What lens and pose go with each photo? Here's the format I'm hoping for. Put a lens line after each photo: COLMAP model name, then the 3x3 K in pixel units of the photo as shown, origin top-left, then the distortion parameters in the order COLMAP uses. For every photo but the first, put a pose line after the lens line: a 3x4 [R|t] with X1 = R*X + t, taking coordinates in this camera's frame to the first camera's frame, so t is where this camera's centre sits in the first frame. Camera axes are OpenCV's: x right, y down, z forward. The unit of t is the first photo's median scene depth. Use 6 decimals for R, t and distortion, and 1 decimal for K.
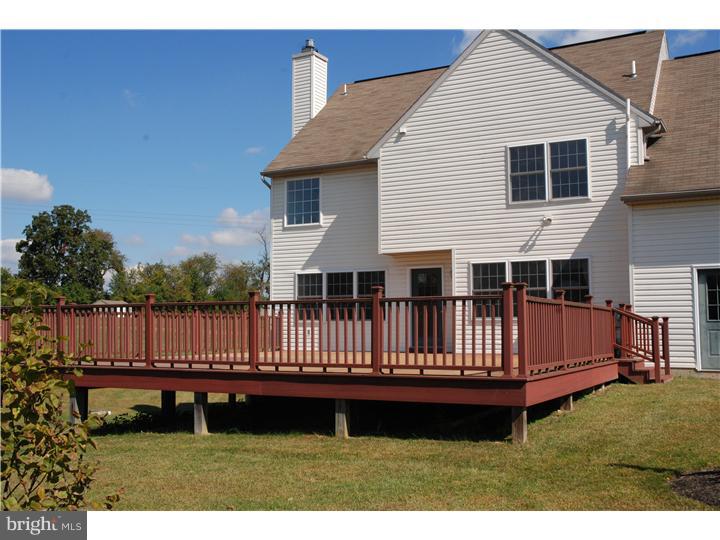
lens RADIAL K [[1087.4, 0, 359.8], [0, 1087.4, 268.6], [0, 0, 1]] dist [0.127115, 0.000000]
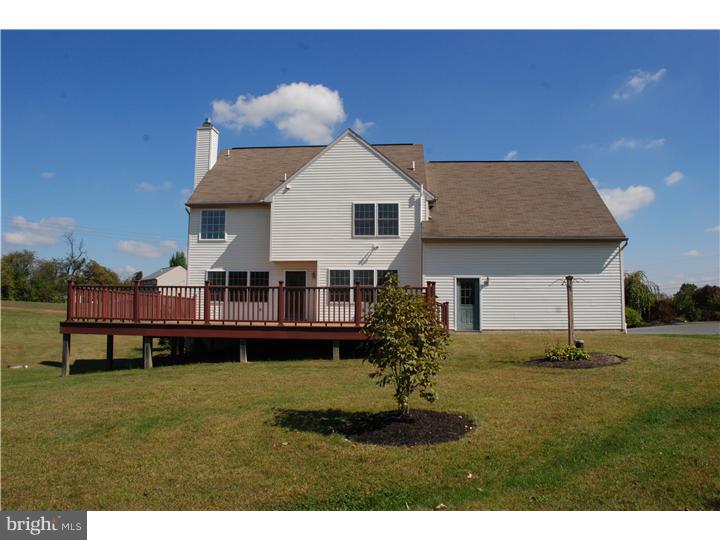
lens RADIAL K [[1087.4, 0, 359.9], [0, 1087.4, 270.4], [0, 0, 1]] dist [0.127115, 0.000000]
pose [[0.853955, 0.041430, 0.518695, -0.709500], [-0.040137, 0.999100, -0.013723, 0.017192], [-0.518797, -0.009100, 0.854849, -0.458601]]
